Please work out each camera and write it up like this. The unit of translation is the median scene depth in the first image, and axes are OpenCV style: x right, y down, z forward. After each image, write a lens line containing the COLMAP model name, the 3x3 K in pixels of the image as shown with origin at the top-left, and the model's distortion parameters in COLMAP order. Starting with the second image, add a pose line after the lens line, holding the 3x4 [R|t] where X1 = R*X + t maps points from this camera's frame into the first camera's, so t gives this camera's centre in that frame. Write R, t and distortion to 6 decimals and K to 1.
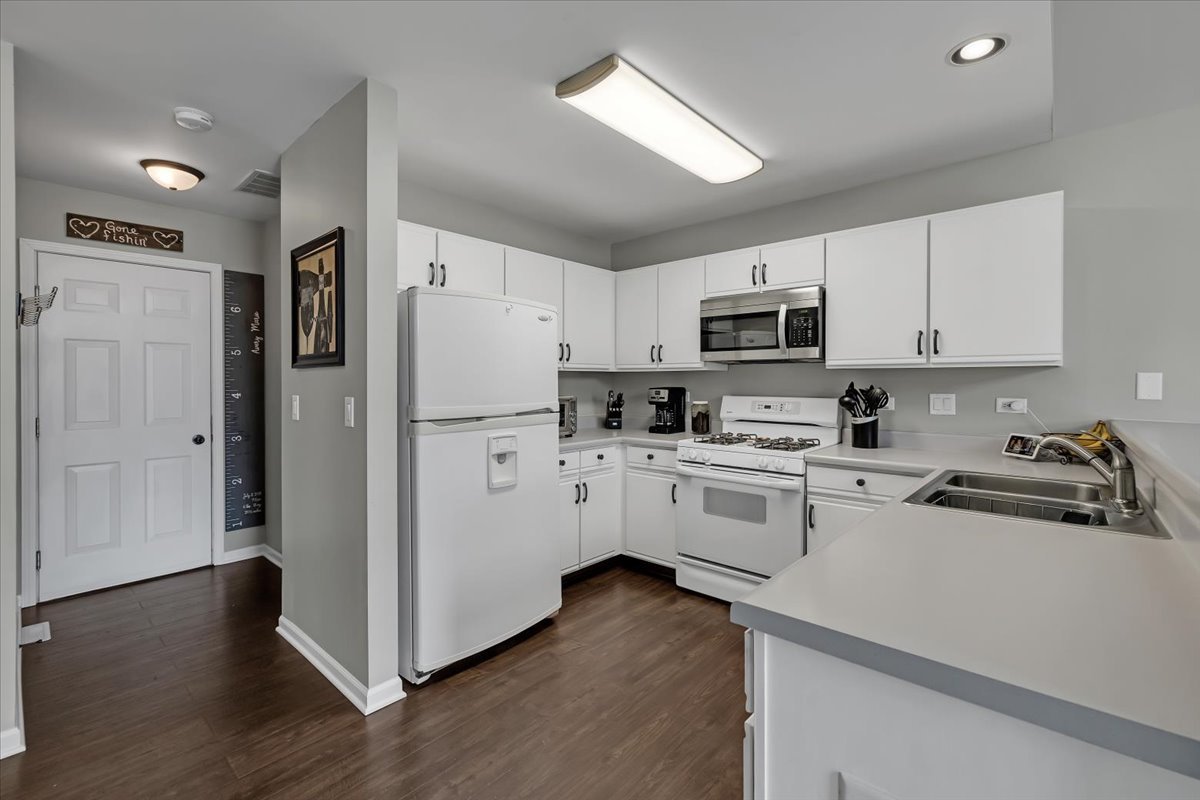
lens RADIAL K [[519.4, 0, 602.8], [0, 519.4, 384.5], [0, 0, 1]] dist [0.000793, -0.000072]
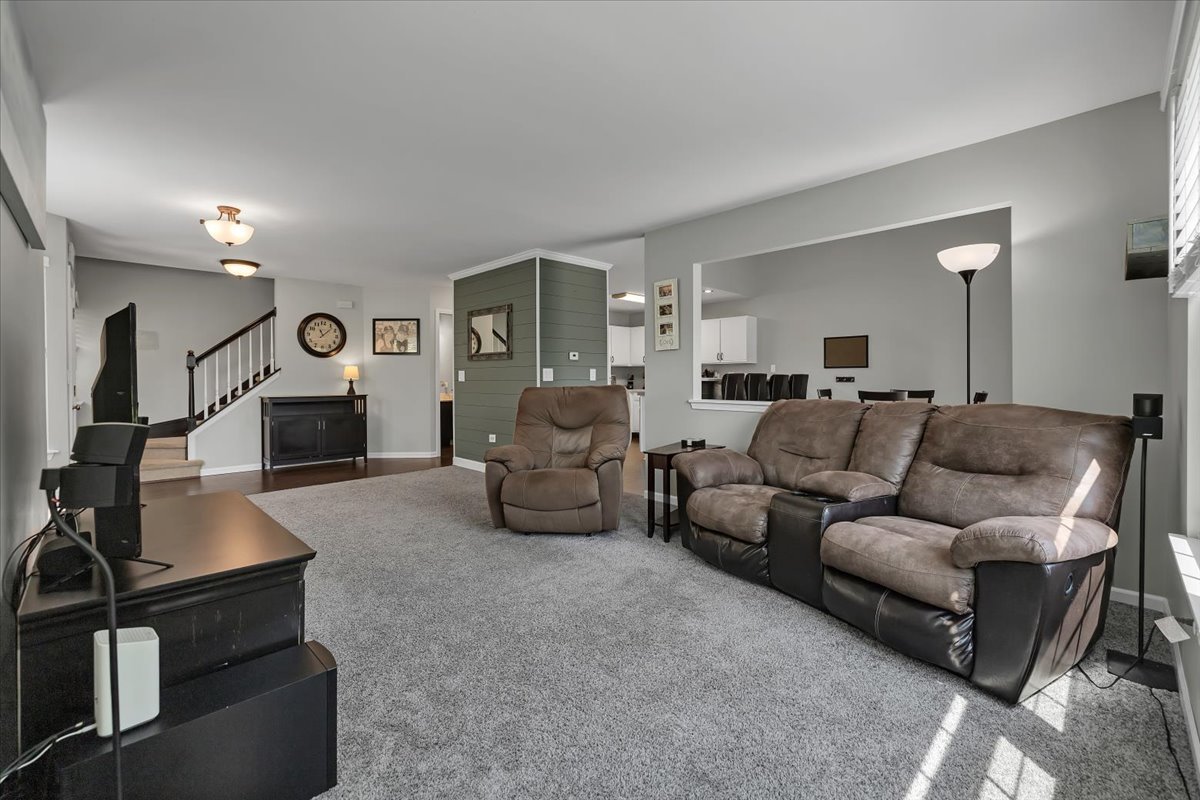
lens RADIAL K [[519.4, 0, 602.8], [0, 519.4, 384.5], [0, 0, 1]] dist [0.000793, -0.000072]
pose [[0.997878, -0.007153, -0.064716, 0.067008], [0.007237, 0.999973, 0.001060, 0.077812], [0.064706, -0.001526, 0.997903, -2.025305]]
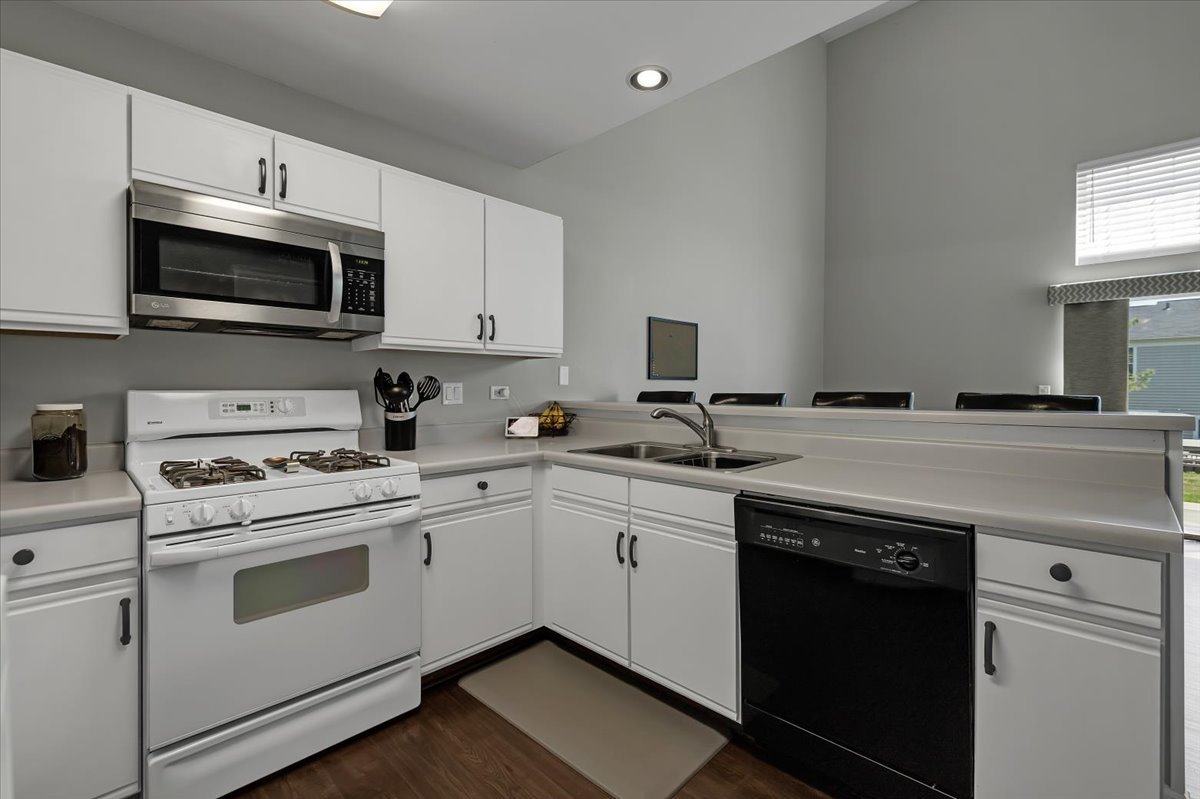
lens RADIAL K [[530.7, 0, 599.8], [0, 530.7, 386.4], [0, 0, 1]] dist [-0.000659, 0.000045]
pose [[0.051383, -0.001899, 0.998677, -0.280717], [0.005874, 0.999981, 0.001599, 0.022598], [-0.998662, 0.005785, 0.051393, 0.618012]]
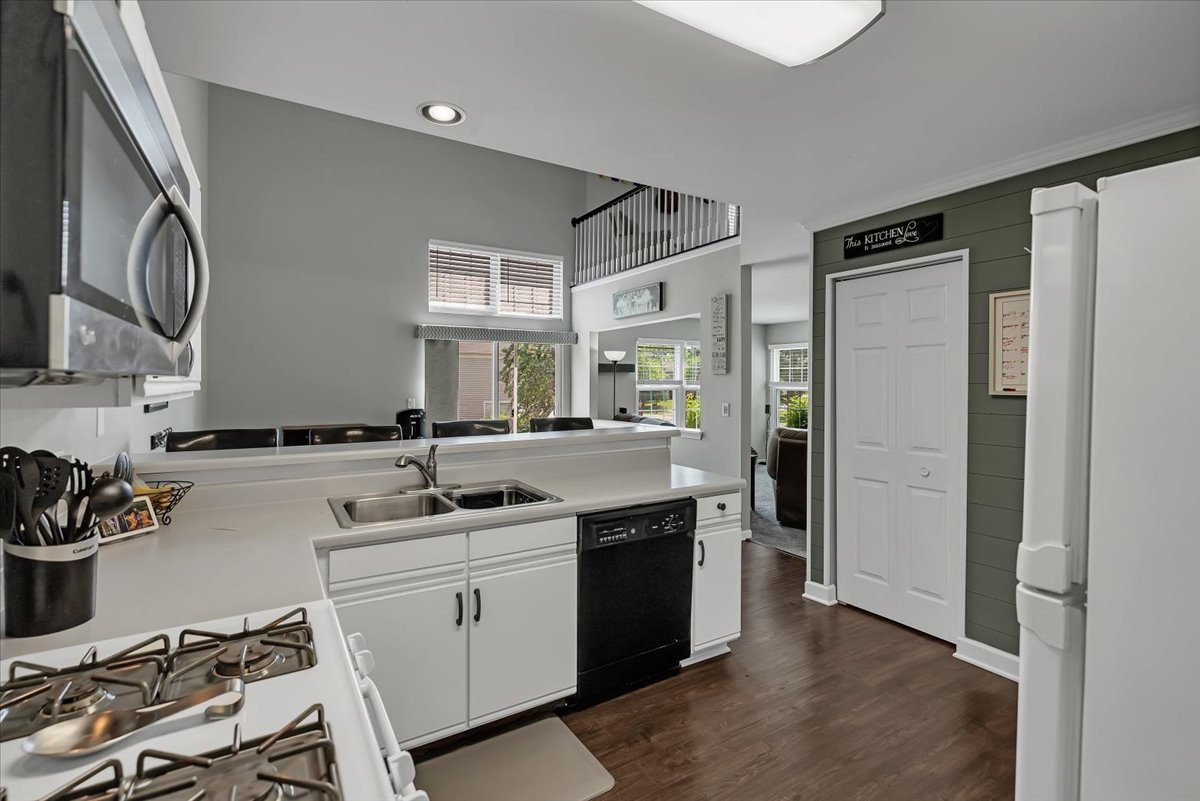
lens RADIAL K [[519.4, 0, 602.8], [0, 519.4, 385.0], [0, 0, 1]] dist [0.000793, -0.000072]
pose [[-0.947626, 0.001024, 0.319380, -0.018652], [0.003988, 0.999955, 0.008626, -0.035324], [-0.319357, 0.009447, -0.947587, 1.078616]]
